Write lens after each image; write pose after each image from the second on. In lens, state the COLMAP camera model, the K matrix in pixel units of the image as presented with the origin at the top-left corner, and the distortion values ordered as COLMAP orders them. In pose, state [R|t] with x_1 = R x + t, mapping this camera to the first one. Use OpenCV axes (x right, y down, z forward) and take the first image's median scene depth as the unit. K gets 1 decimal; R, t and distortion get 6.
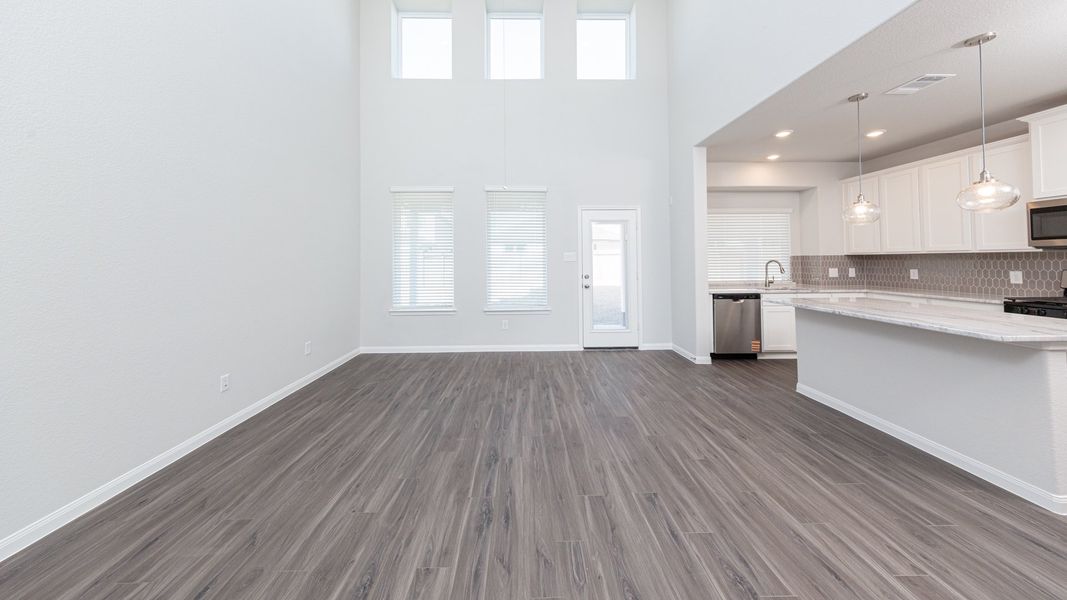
lens RADIAL K [[331.3, 0, 535.3], [0, 331.3, 251.2], [0, 0, 1]] dist [0.001192, -0.000042]
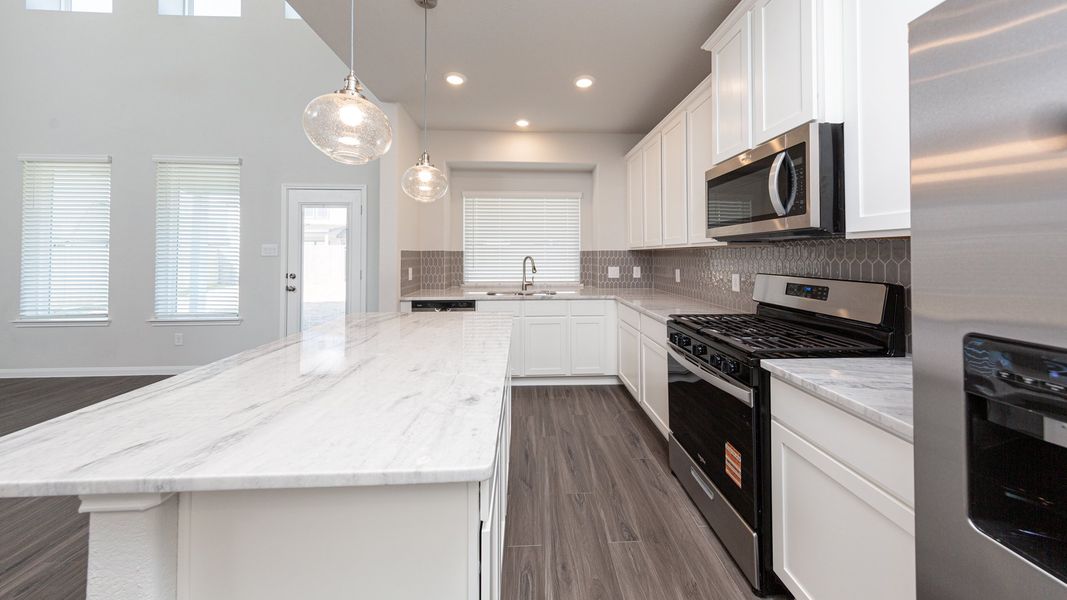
lens RADIAL K [[331.3, 0, 535.3], [0, 331.3, 251.2], [0, 0, 1]] dist [0.001192, -0.000042]
pose [[0.999579, 0.006548, 0.028256, 0.787888], [-0.007014, 0.999840, 0.016448, 0.002663], [-0.028144, -0.016640, 0.999465, 0.243955]]
